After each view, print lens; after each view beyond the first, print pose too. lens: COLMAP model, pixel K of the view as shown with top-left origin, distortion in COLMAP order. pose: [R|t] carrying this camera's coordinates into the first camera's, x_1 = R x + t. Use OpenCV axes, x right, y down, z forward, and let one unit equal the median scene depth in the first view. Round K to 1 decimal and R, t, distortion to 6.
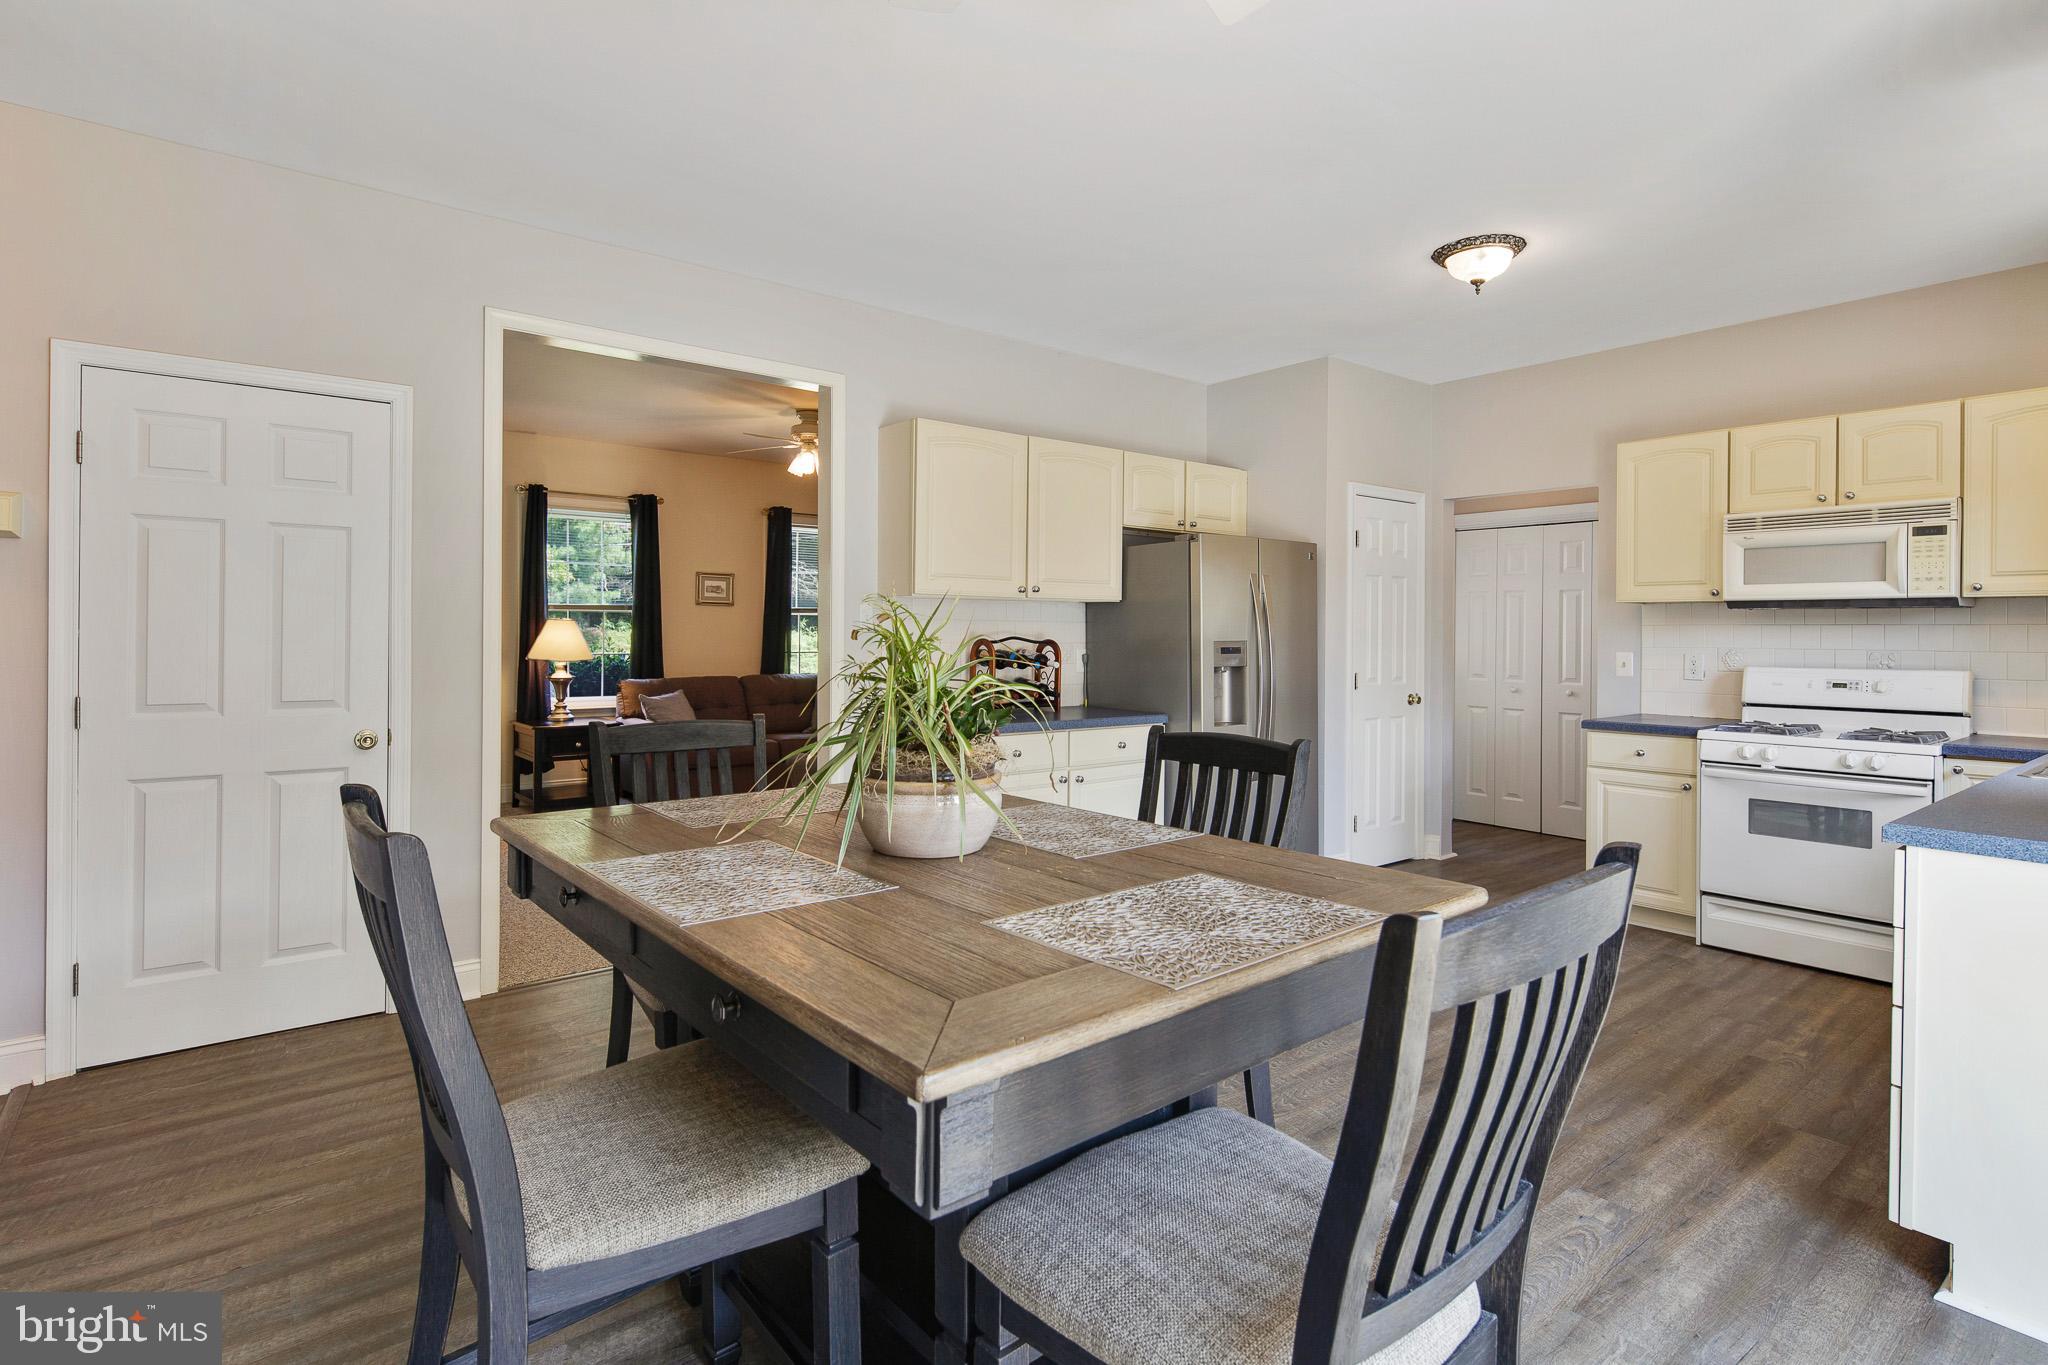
lens RADIAL K [[1006.9, 0, 1023.1], [0, 1006.9, 634.1], [0, 0, 1]] dist [0.003794, -0.003266]
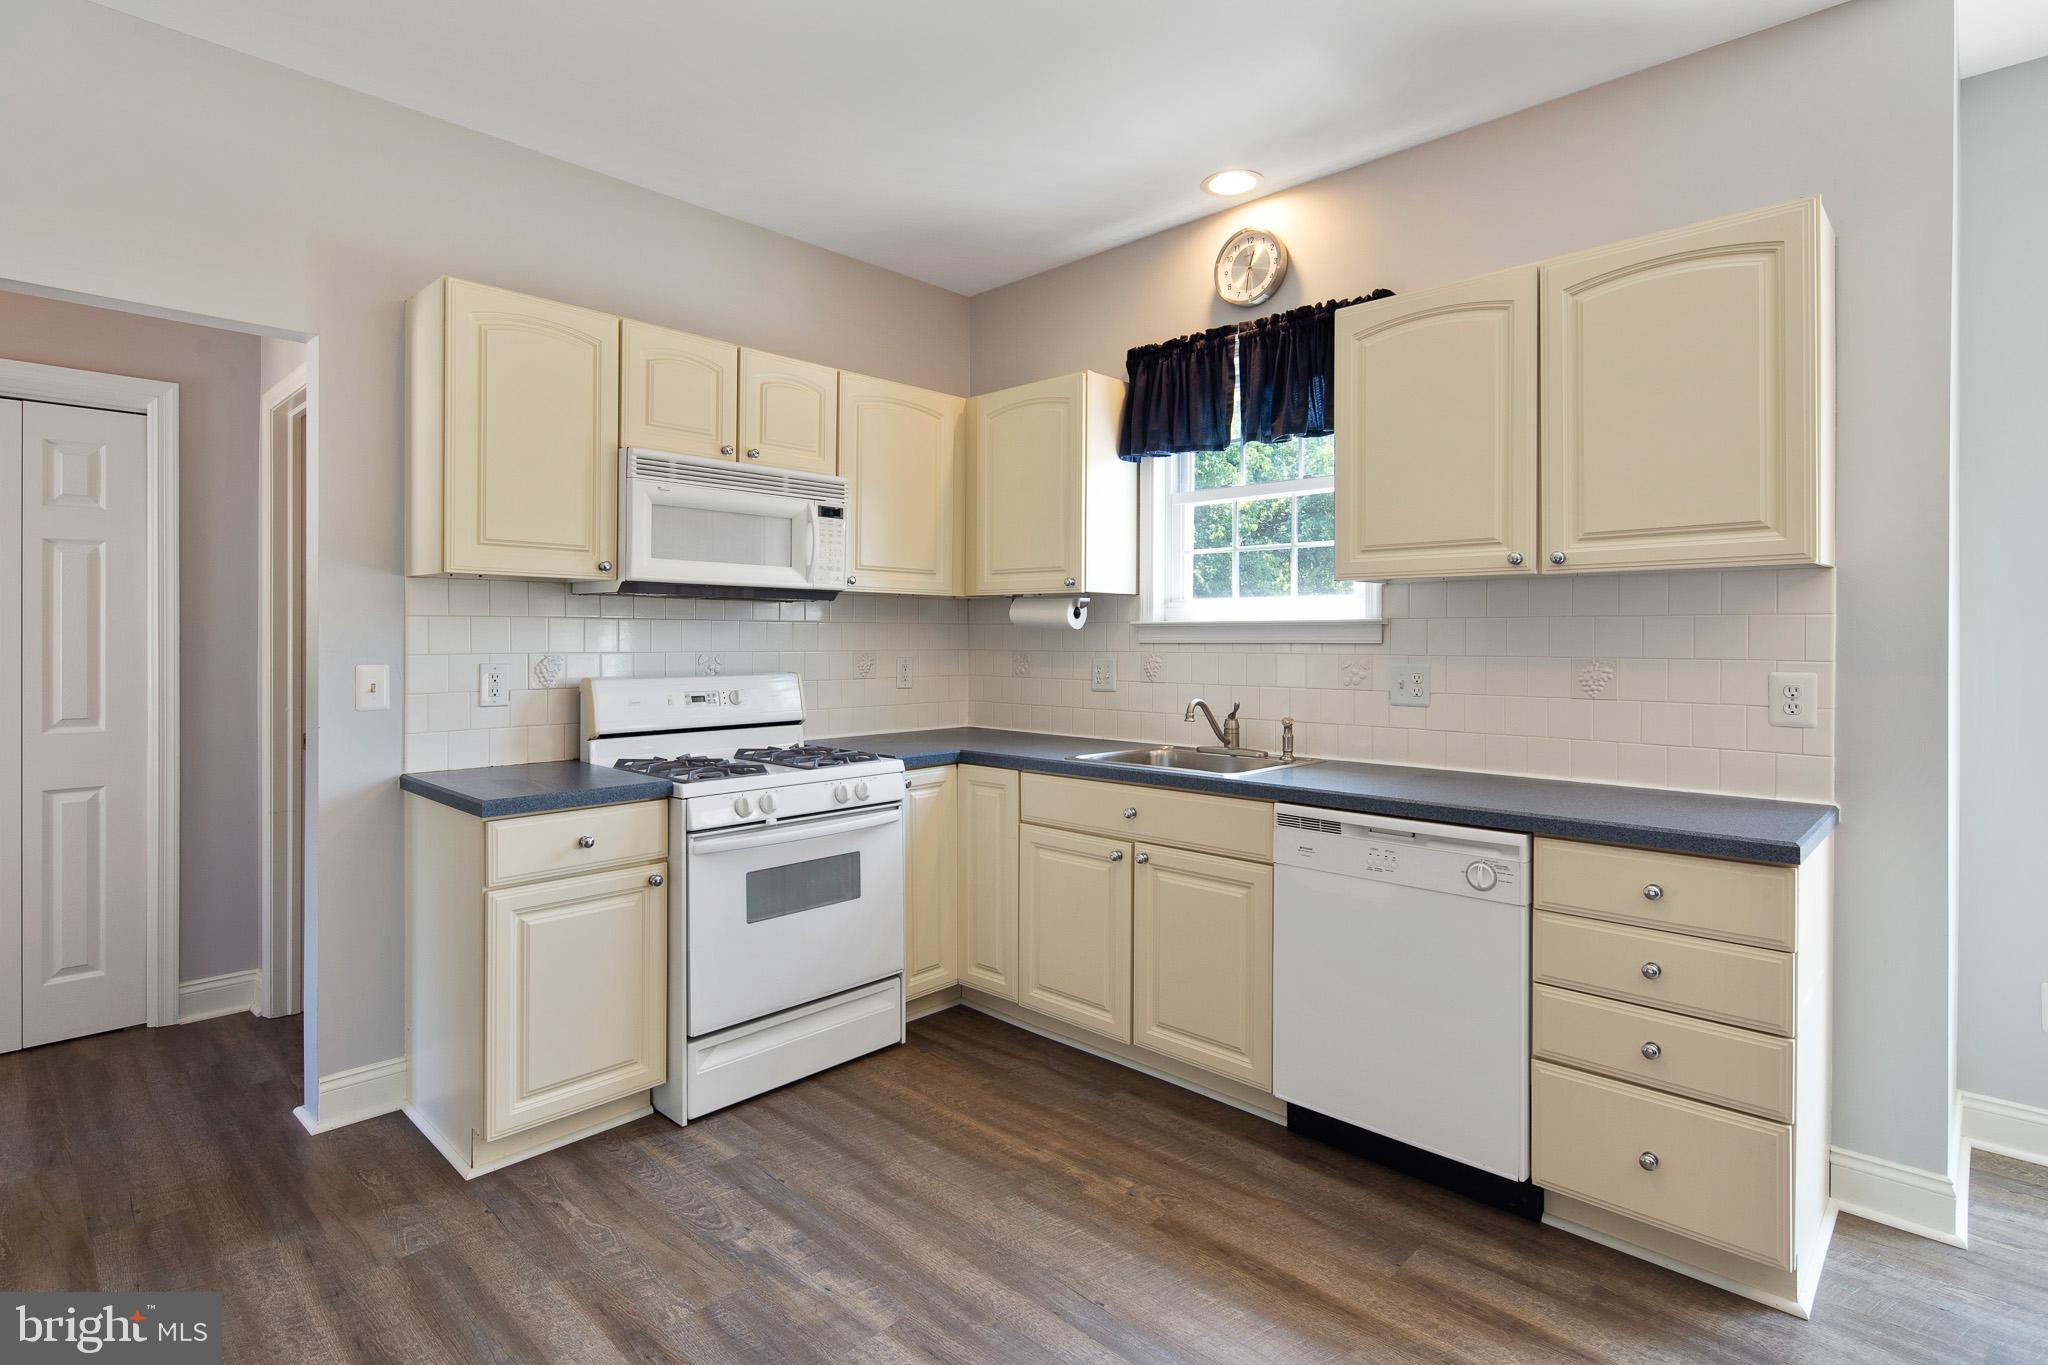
lens RADIAL K [[1006.9, 0, 997.2], [0, 1006.9, 645.3], [0, 0, 1]] dist [0.003794, -0.003266]
pose [[-0.128278, -0.013749, 0.991643, 0.021953], [-0.004322, 0.999902, 0.013305, -0.000849], [-0.991729, -0.002579, -0.128325, 0.834149]]
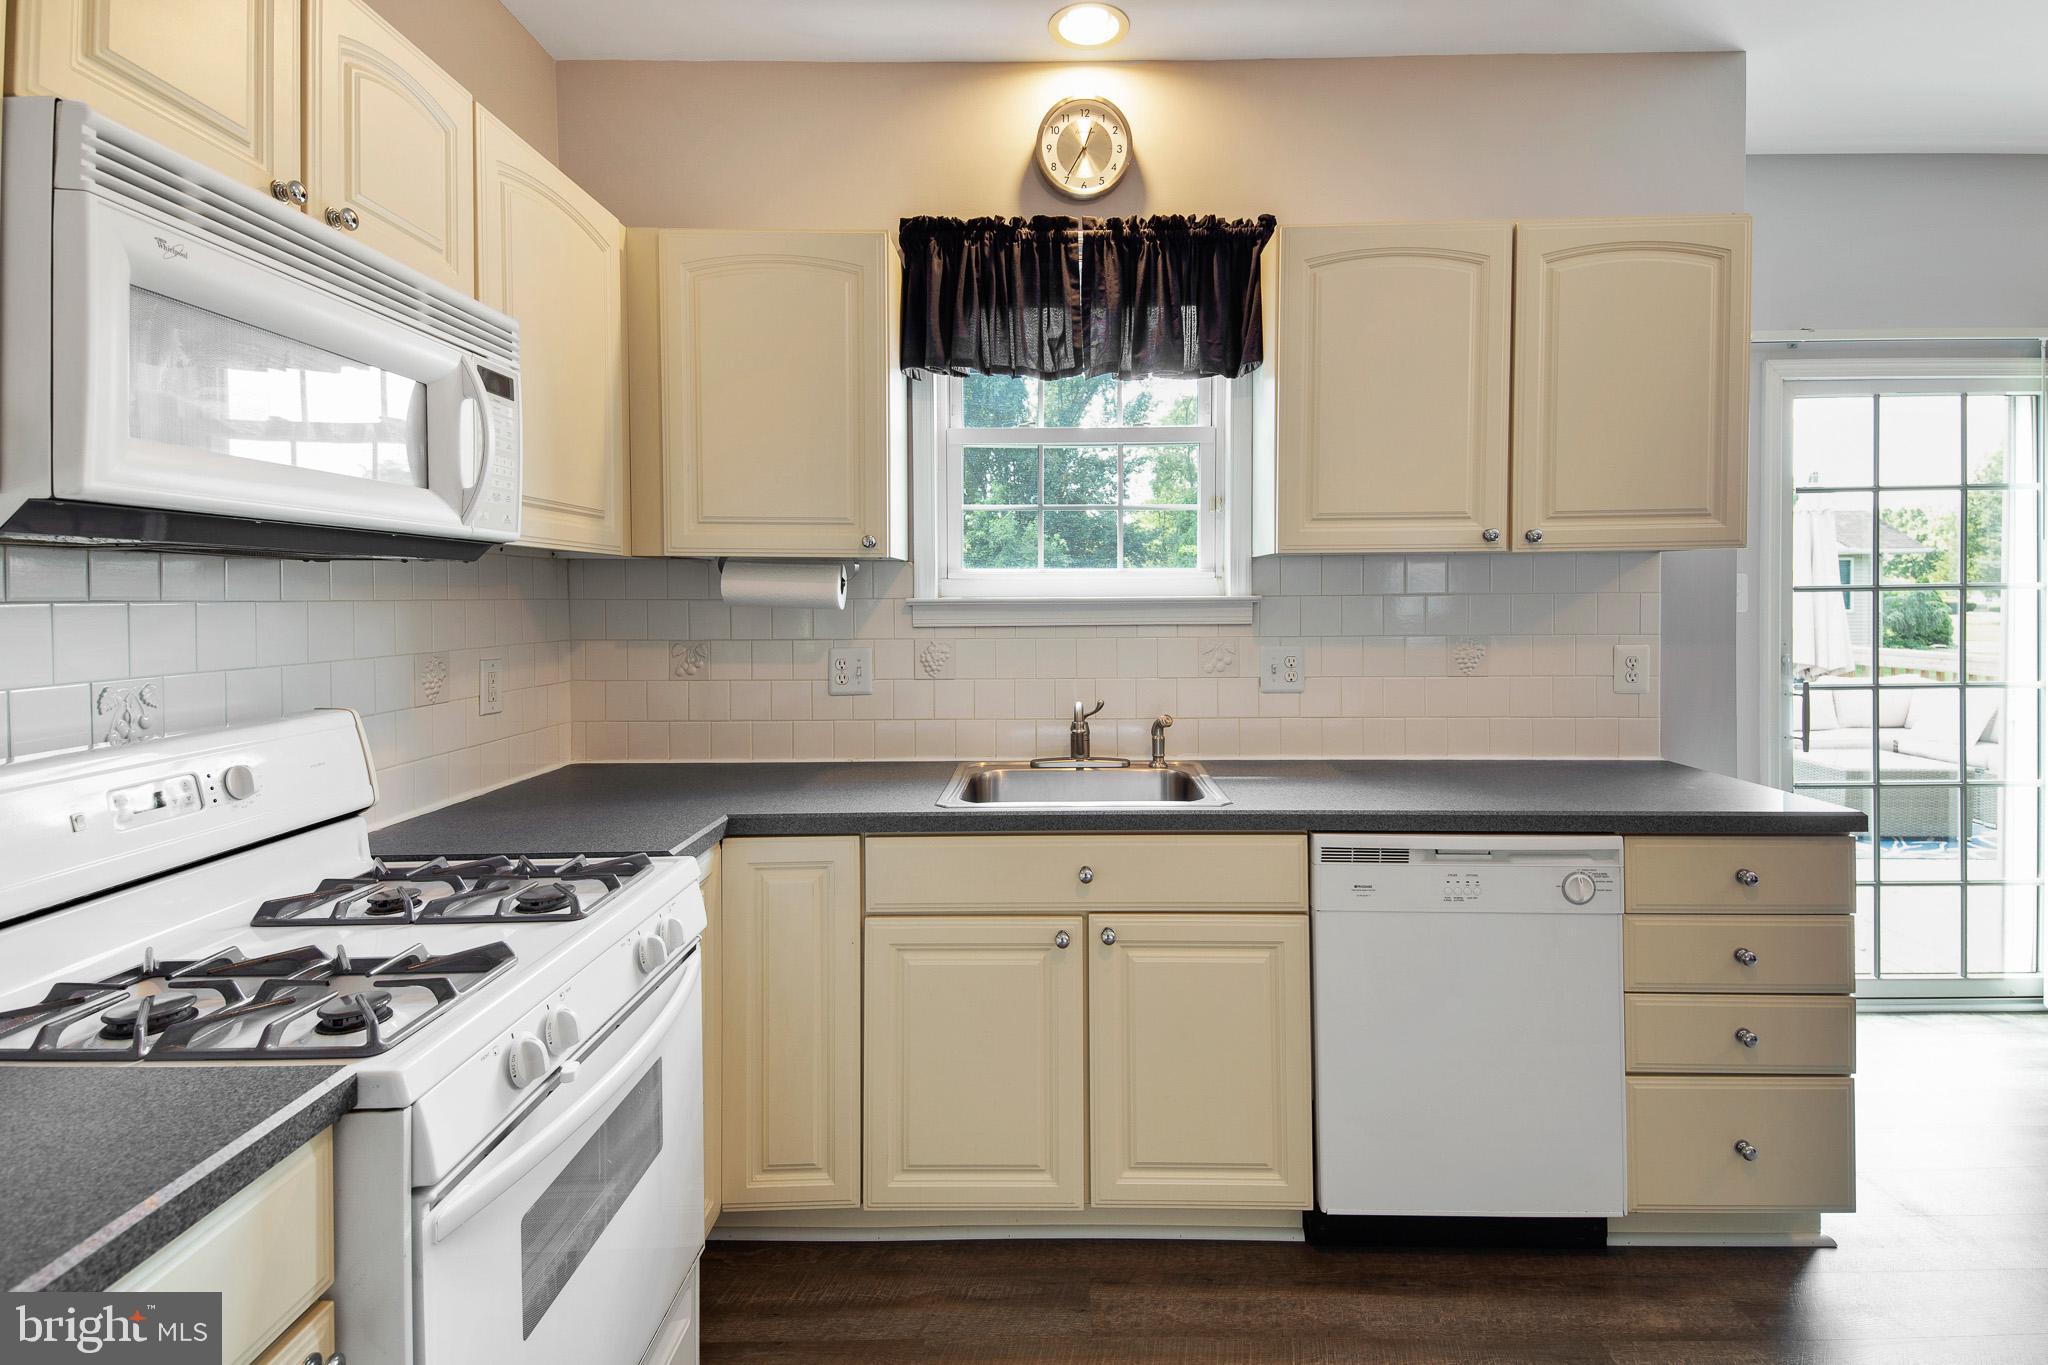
lens RADIAL K [[974.3, 0, 1032.2], [0, 974.3, 616.5], [0, 0, 1]] dist [0.038648, -0.003825]
pose [[-0.782015, -0.012006, 0.623144, 0.395587], [0.000608, 0.999799, 0.020026, -0.010116], [-0.623260, 0.016040, -0.781851, 1.021179]]
